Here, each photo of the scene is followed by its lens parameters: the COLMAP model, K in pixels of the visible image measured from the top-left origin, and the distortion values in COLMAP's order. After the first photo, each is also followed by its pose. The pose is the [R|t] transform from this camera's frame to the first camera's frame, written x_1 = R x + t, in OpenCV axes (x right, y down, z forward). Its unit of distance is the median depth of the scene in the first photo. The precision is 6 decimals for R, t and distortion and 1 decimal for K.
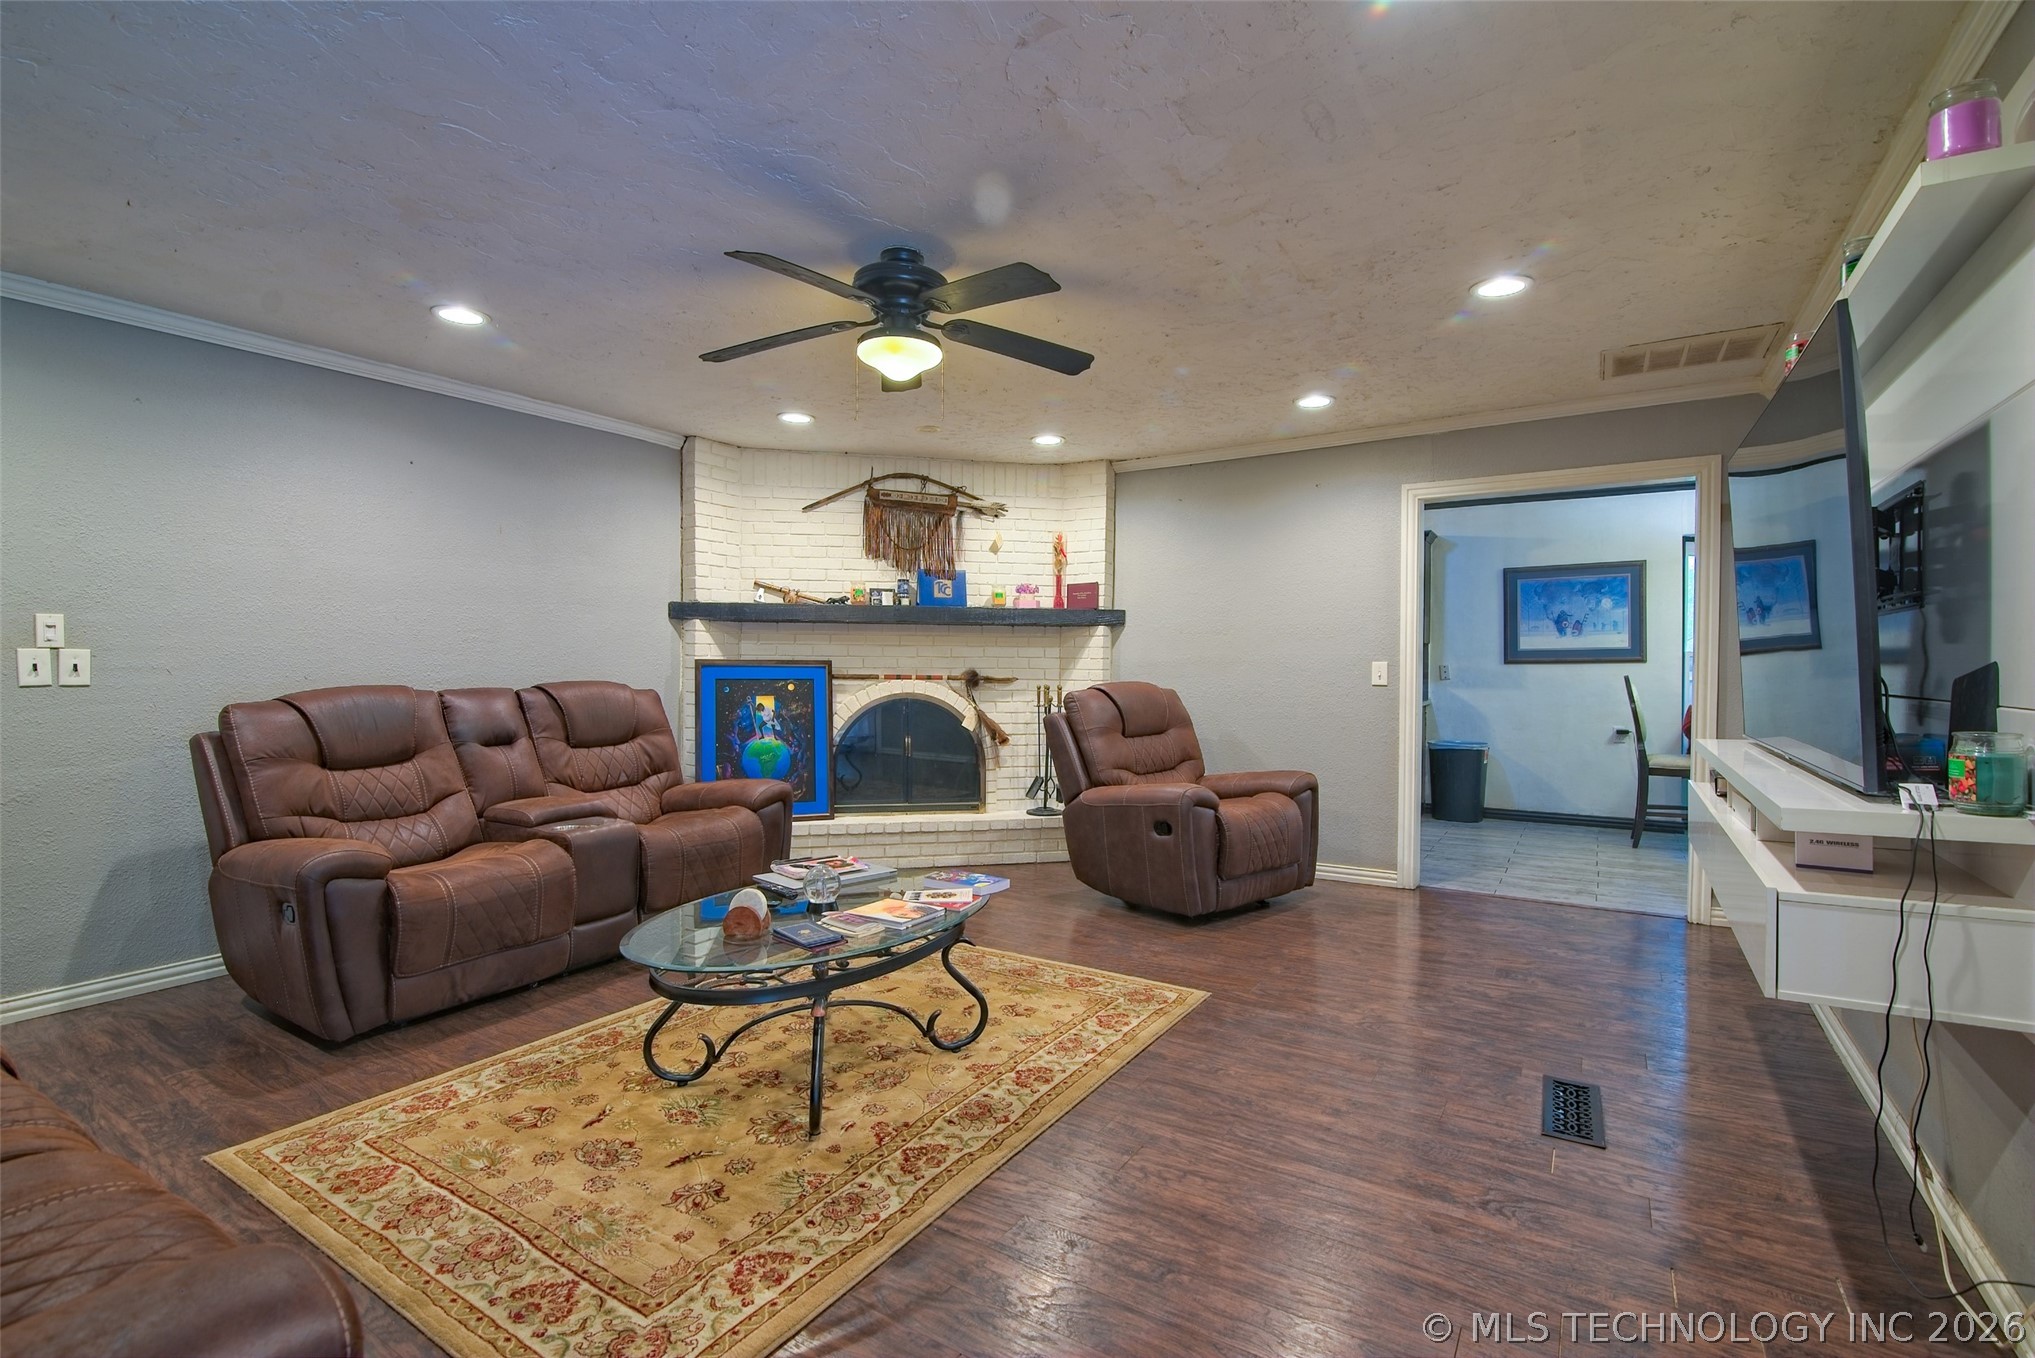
lens RADIAL K [[928.9, 0, 1012.9], [0, 928.9, 680.0], [0, 0, 1]] dist [-0.019004, 0.000969]
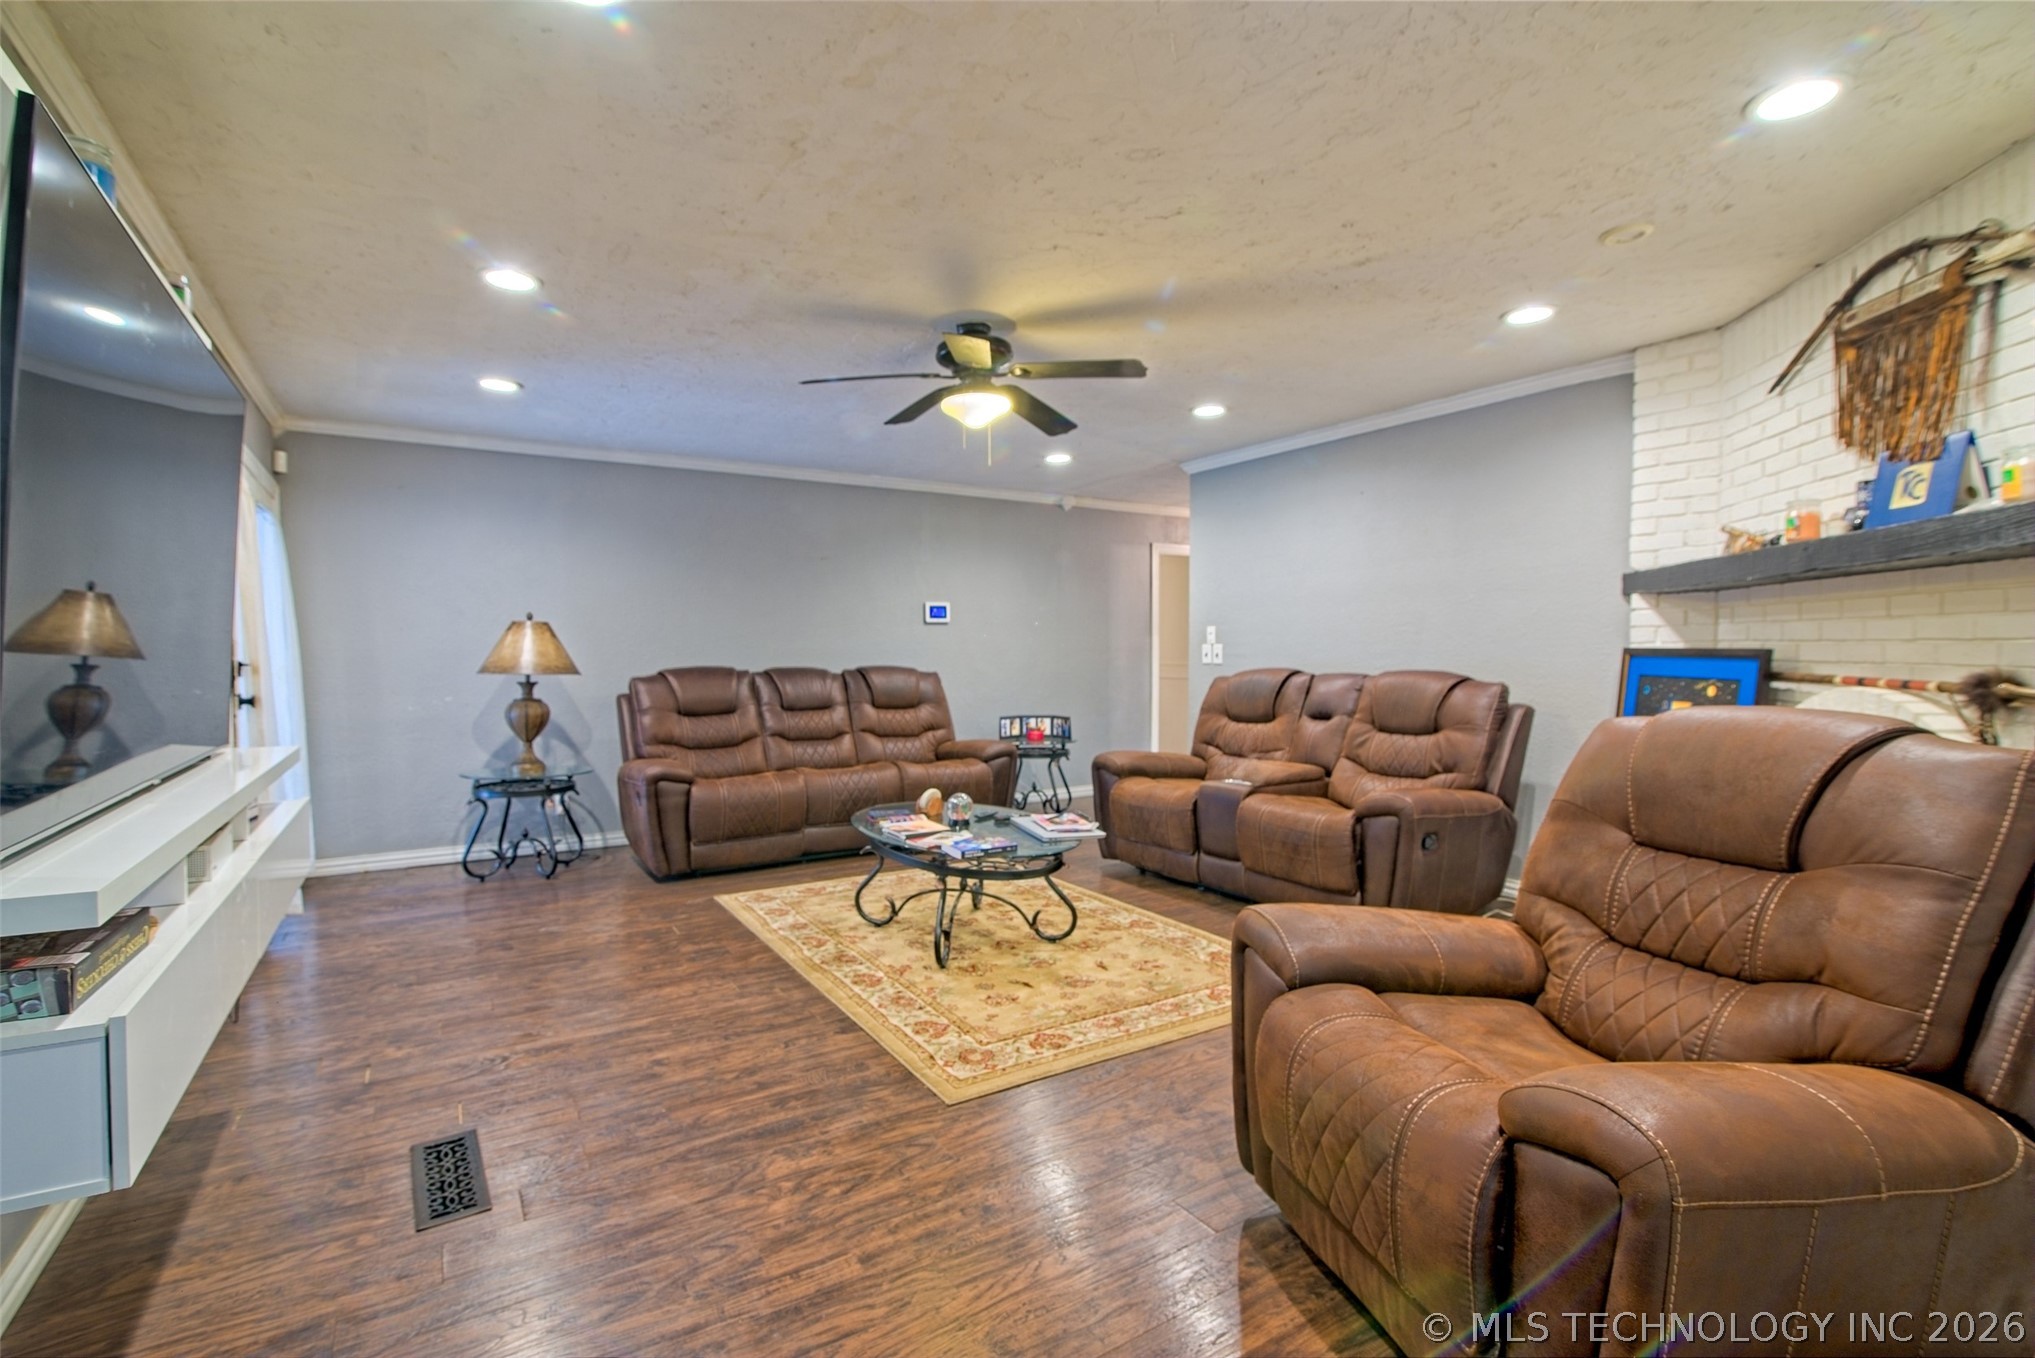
lens RADIAL K [[931.2, 0, 1015.0], [0, 931.2, 649.8], [0, 0, 1]] dist [-0.003929, -0.000385]
pose [[-0.425806, 0.000356, -0.904814, 0.515323], [-0.013737, 0.999882, 0.006858, -0.017459], [0.904710, 0.015350, -0.425751, 0.811651]]
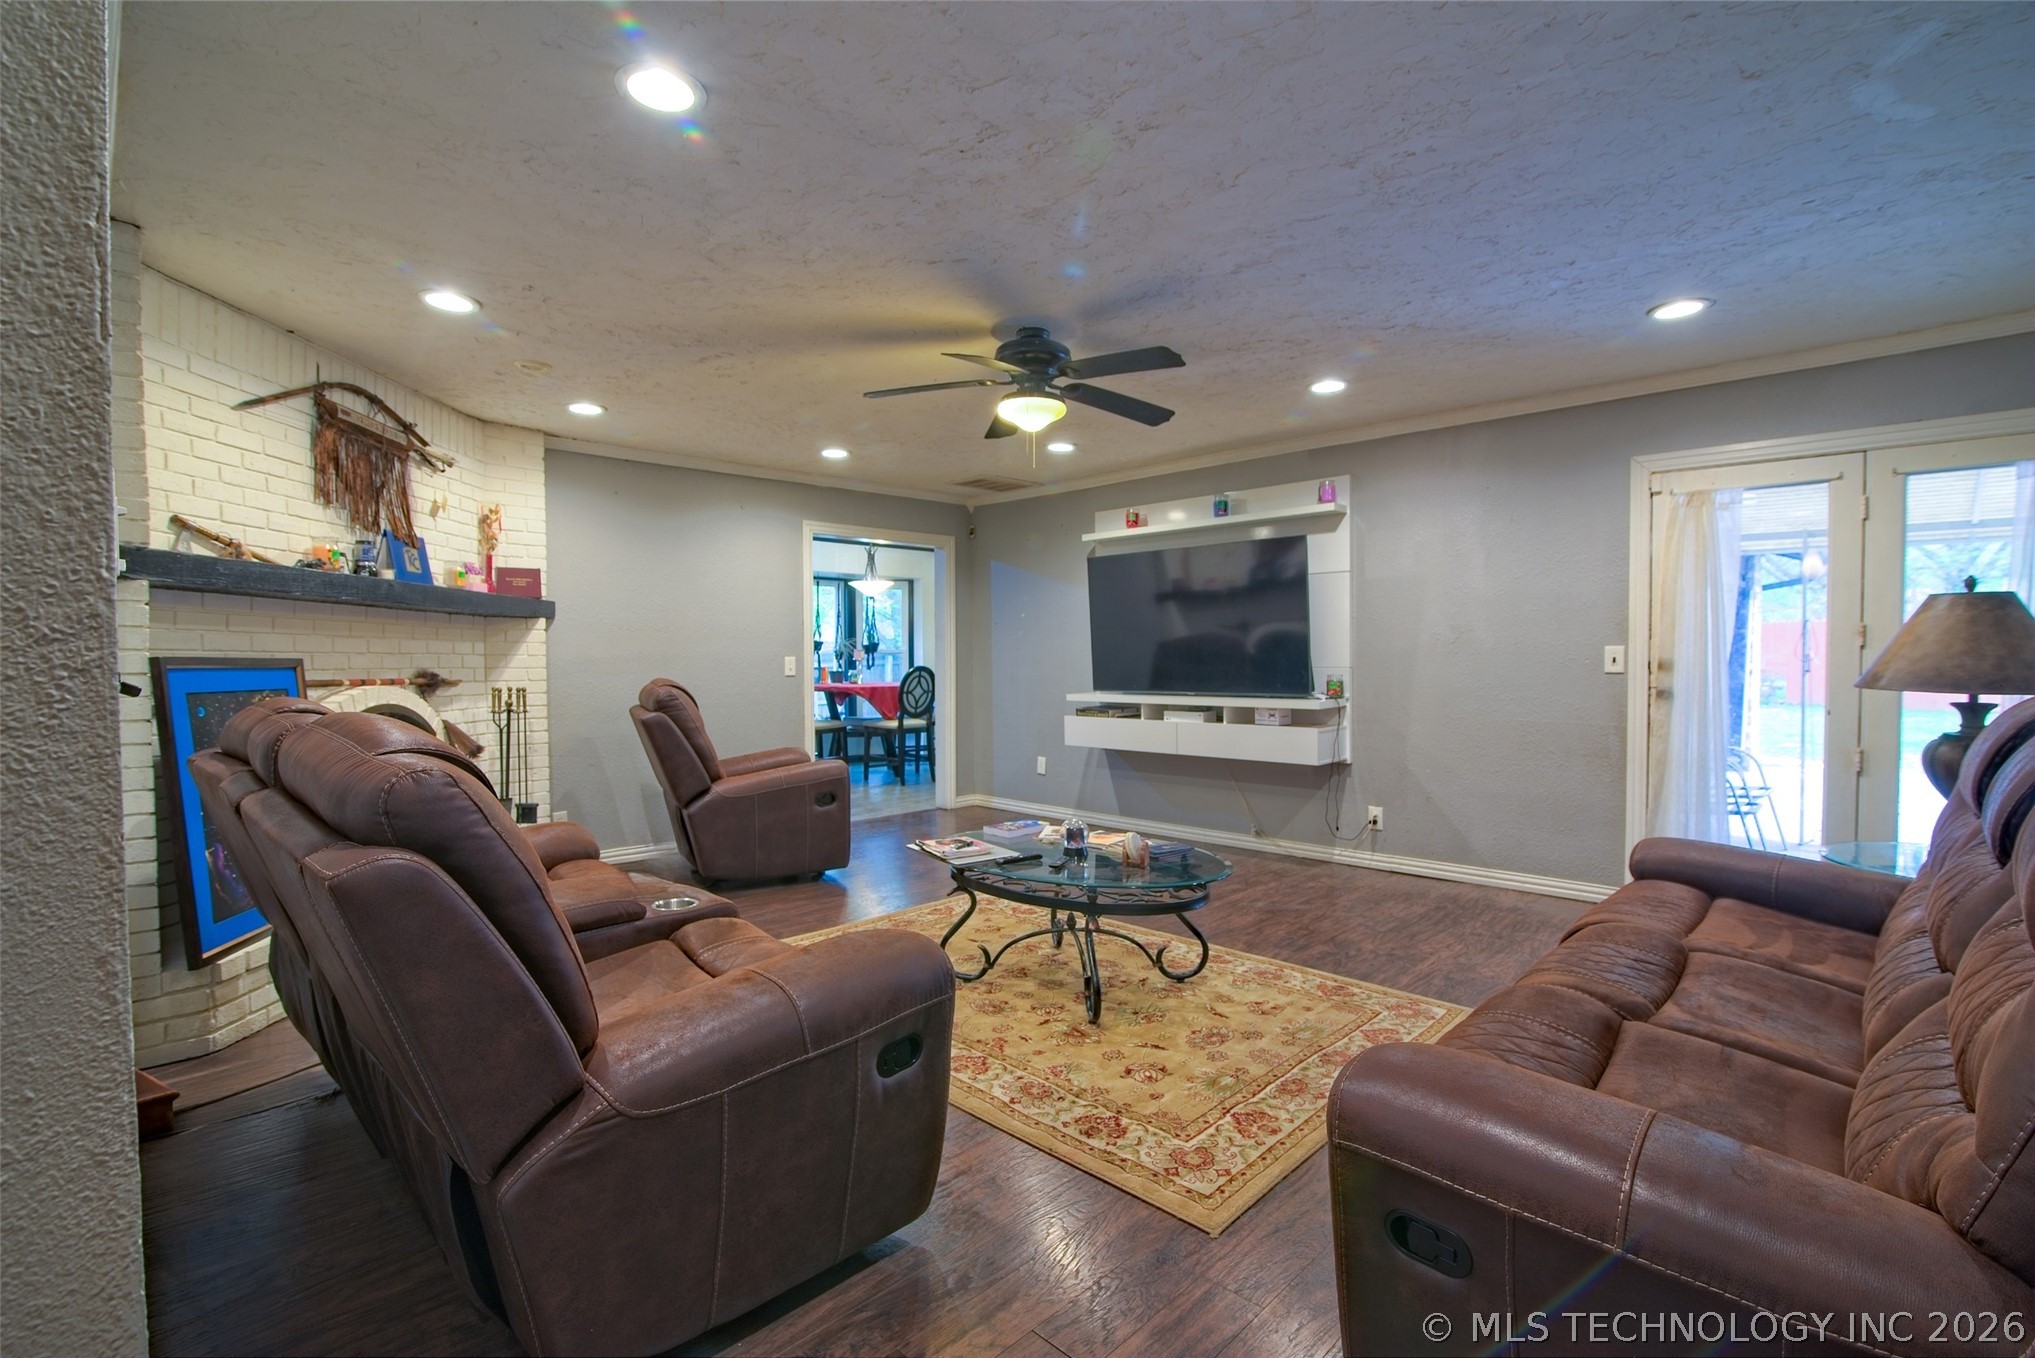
lens RADIAL K [[928.9, 0, 1012.9], [0, 928.9, 680.0], [0, 0, 1]] dist [-0.019004, 0.000969]
pose [[0.211447, -0.027100, 0.977014, -0.693691], [0.023251, 0.999472, 0.022691, -0.009371], [-0.977113, 0.017919, 0.211966, 0.389354]]
